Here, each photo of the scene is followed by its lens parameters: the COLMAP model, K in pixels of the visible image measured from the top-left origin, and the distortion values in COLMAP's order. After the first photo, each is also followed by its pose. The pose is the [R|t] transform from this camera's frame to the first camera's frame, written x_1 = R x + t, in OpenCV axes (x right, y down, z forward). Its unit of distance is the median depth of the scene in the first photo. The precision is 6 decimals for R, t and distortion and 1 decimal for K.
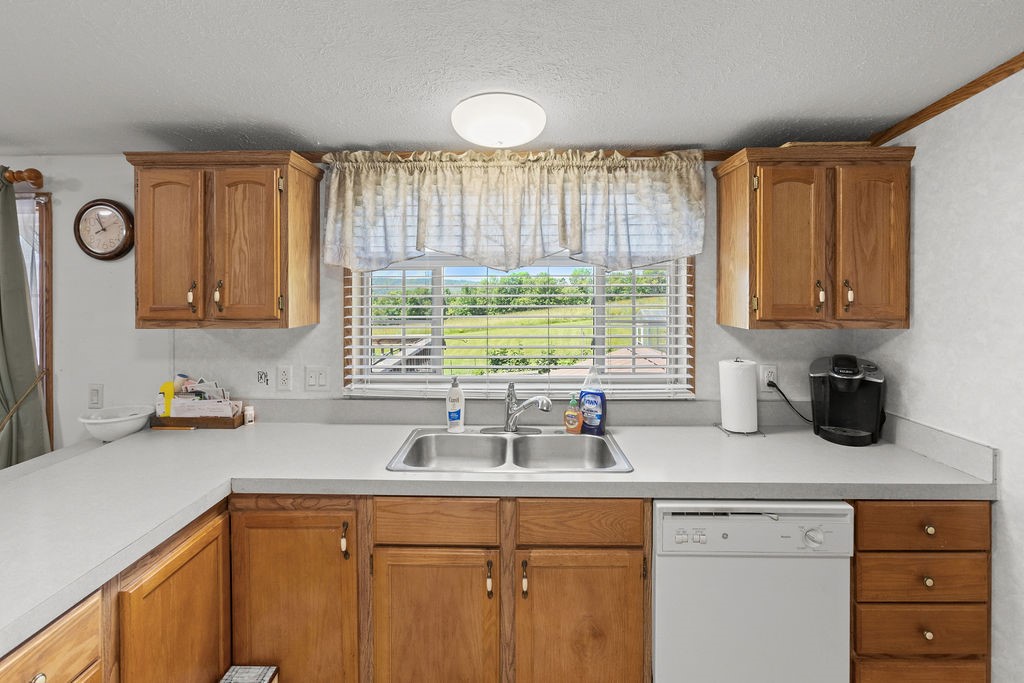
lens RADIAL K [[478.1, 0, 510.3], [0, 478.1, 284.6], [0, 0, 1]] dist [-0.017775, 0.010753]
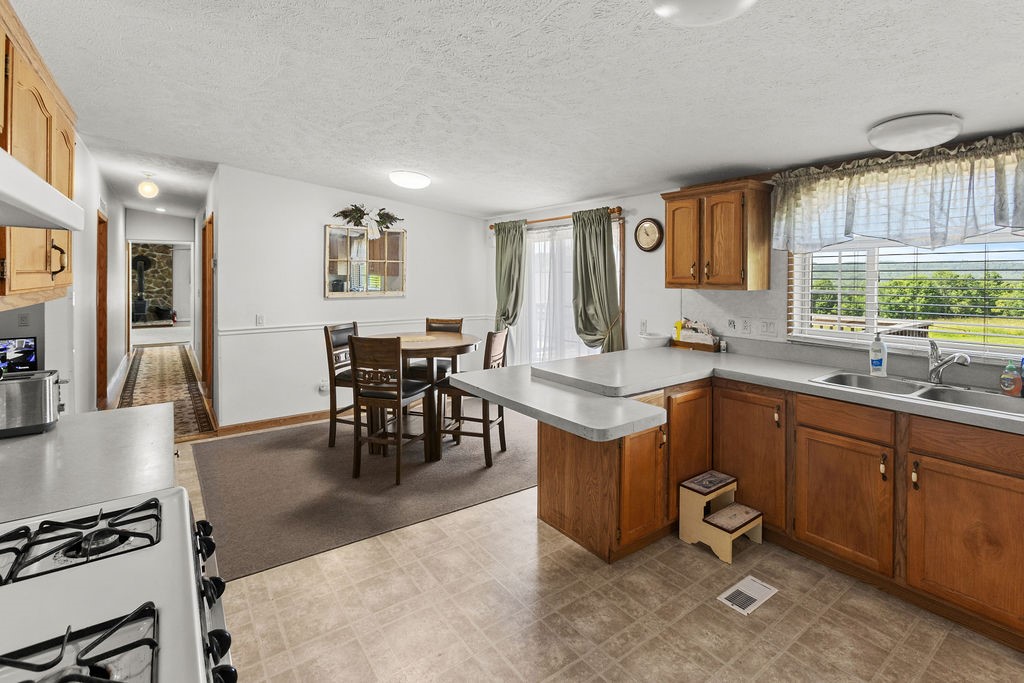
lens RADIAL K [[478.1, 0, 510.3], [0, 478.1, 284.6], [0, 0, 1]] dist [-0.017775, 0.010753]
pose [[0.603566, 0.019348, -0.797078, 0.325779], [0.002876, 0.999646, 0.026443, 0.027831], [0.797308, -0.018252, 0.603297, -0.595821]]
